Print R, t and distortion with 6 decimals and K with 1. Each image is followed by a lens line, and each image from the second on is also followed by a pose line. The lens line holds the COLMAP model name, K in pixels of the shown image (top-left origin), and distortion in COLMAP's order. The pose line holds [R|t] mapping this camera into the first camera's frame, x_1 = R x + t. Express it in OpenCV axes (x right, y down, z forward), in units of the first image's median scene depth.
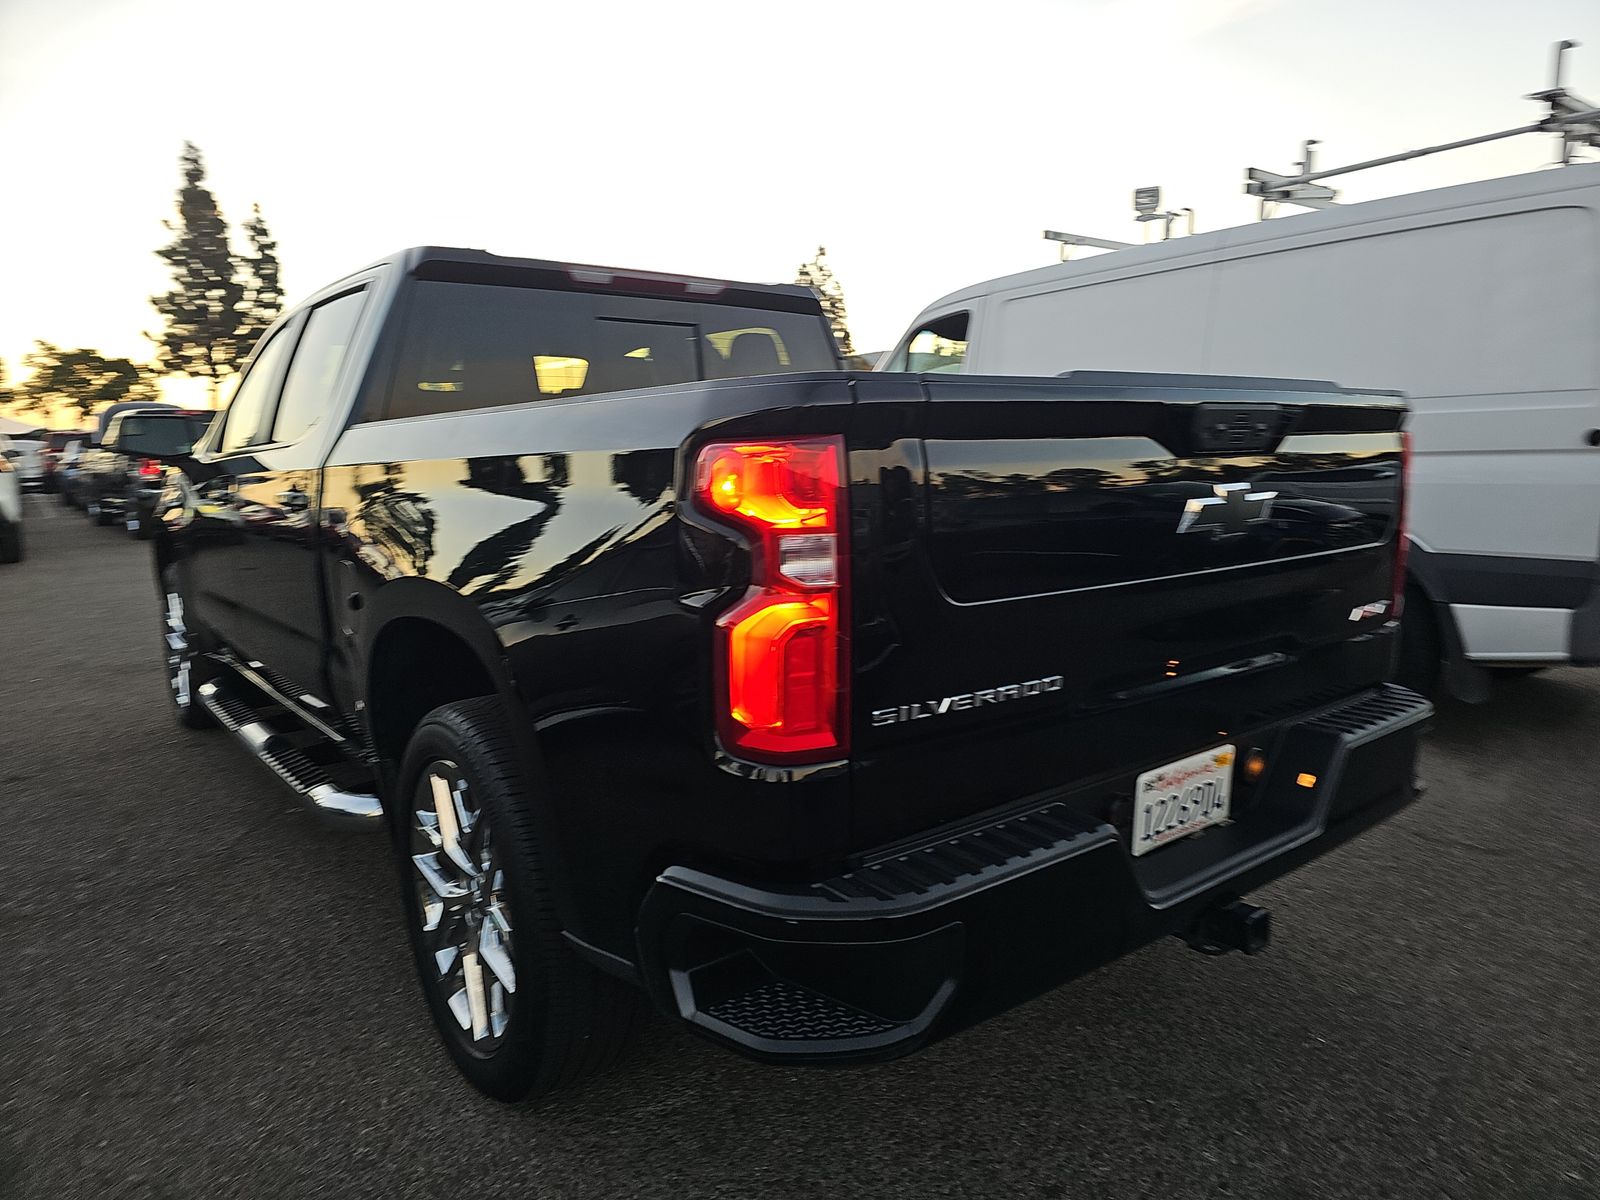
lens RADIAL K [[1046.5, 0, 796.3], [0, 1046.5, 605.0], [0, 0, 1]] dist [0.059385, -0.059129]
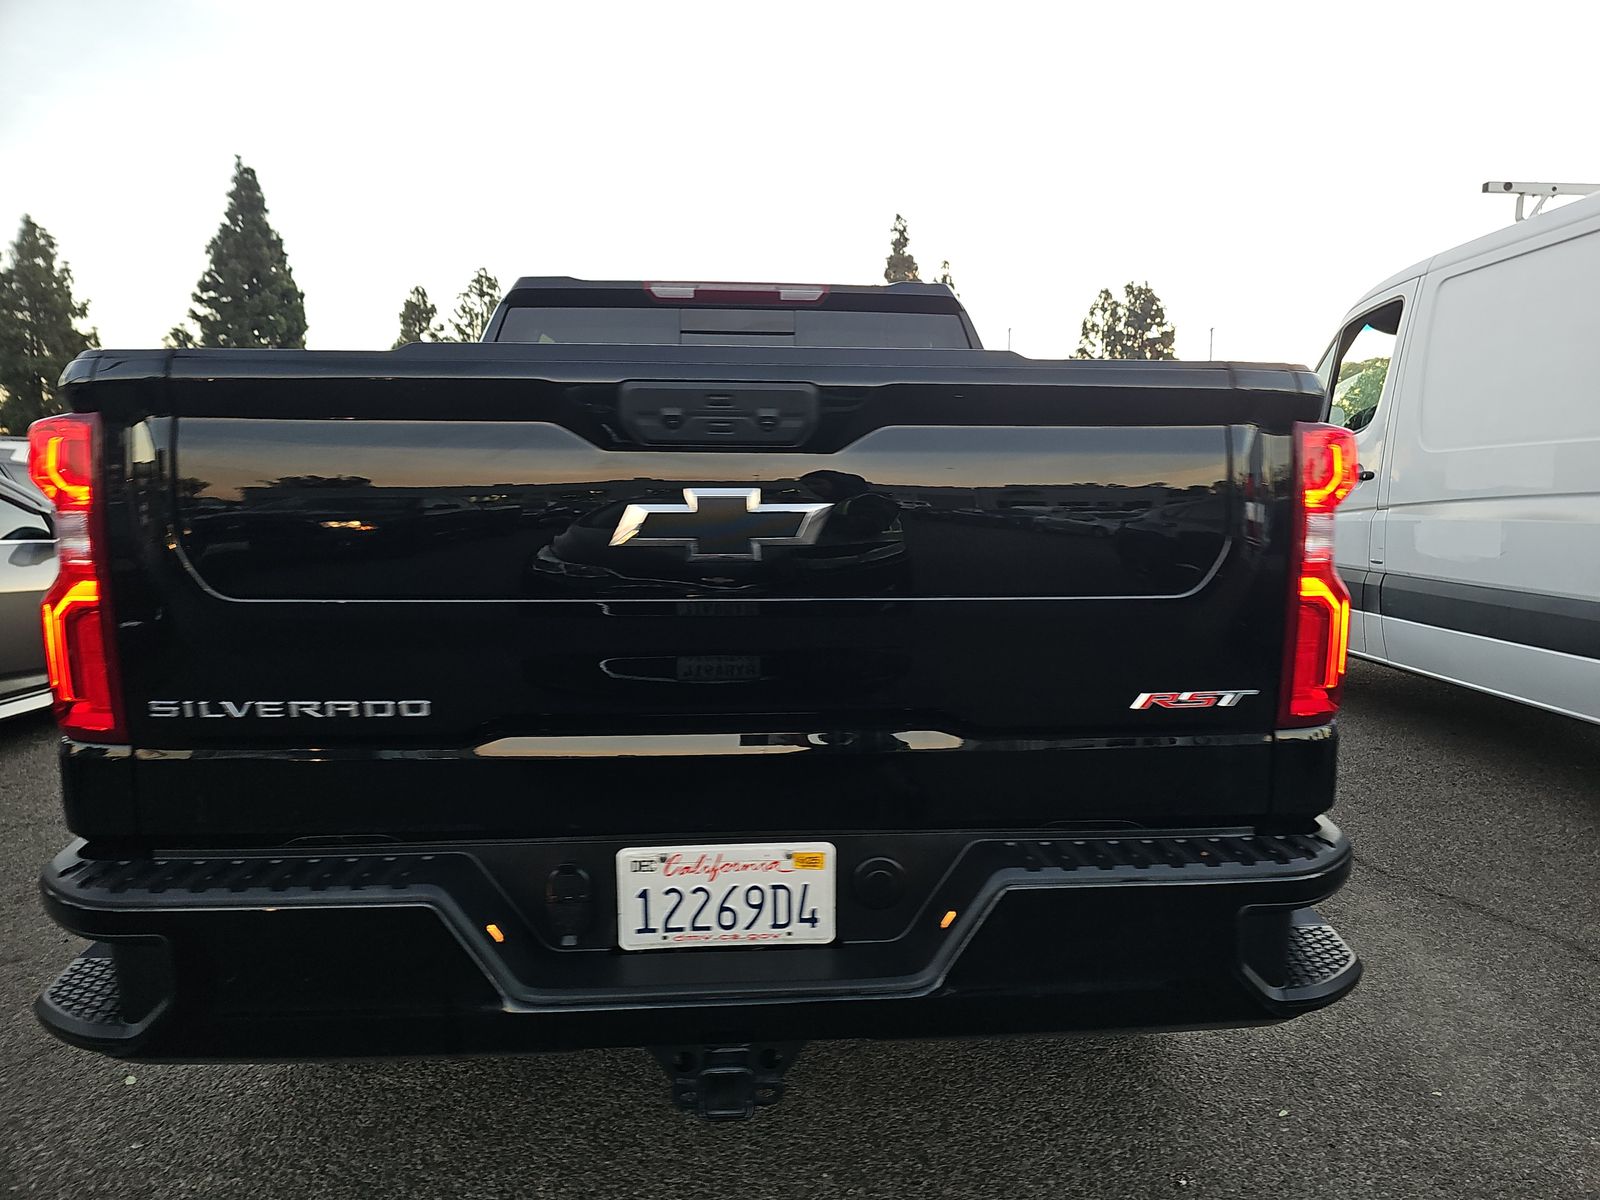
lens RADIAL K [[1046.5, 0, 796.3], [0, 1046.5, 605.0], [0, 0, 1]] dist [0.059385, -0.059129]
pose [[0.828367, 0.080645, -0.554351, 0.786366], [-0.097256, 0.995259, -0.000543, -0.031549], [0.551679, 0.054363, 0.832283, 0.363230]]
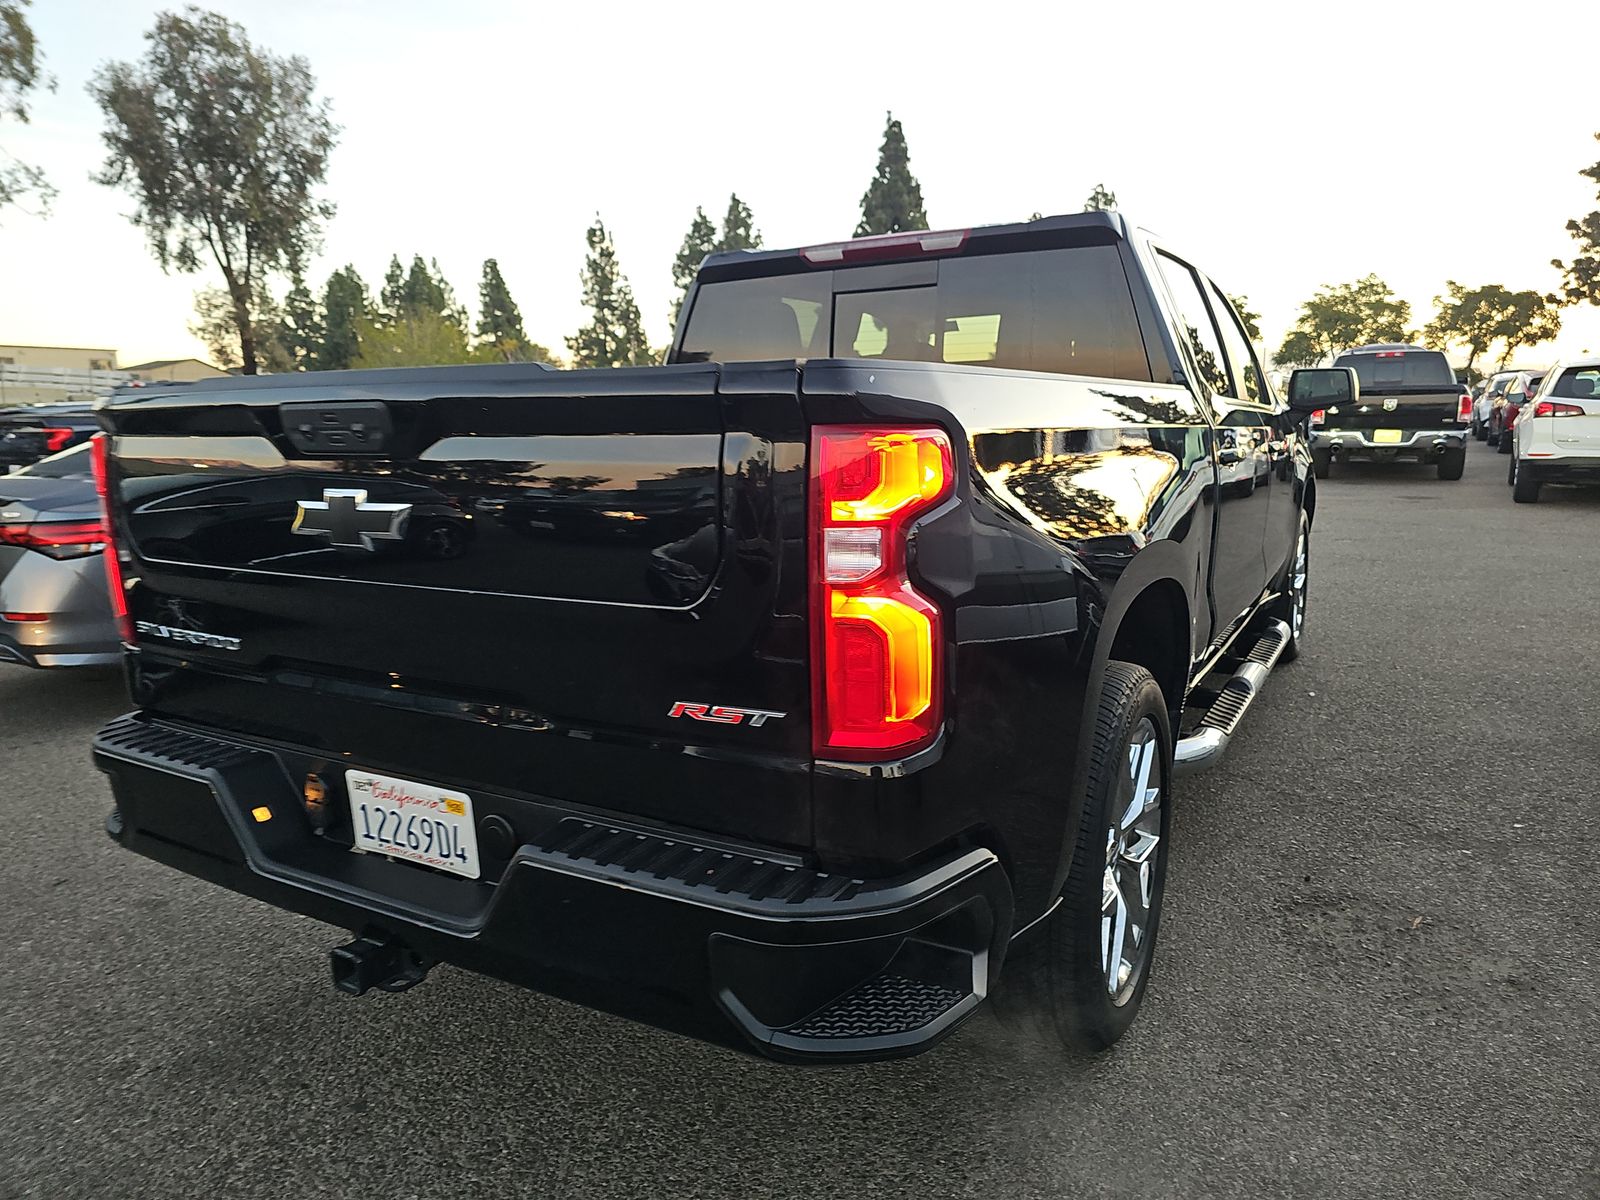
lens RADIAL K [[1046.5, 0, 796.3], [0, 1046.5, 605.0], [0, 0, 1]] dist [0.059385, -0.059129]
pose [[0.379632, 0.174618, -0.908509, 1.262467], [-0.120939, 0.982966, 0.138392, -0.170082], [0.917198, 0.057336, 0.394284, 0.897276]]
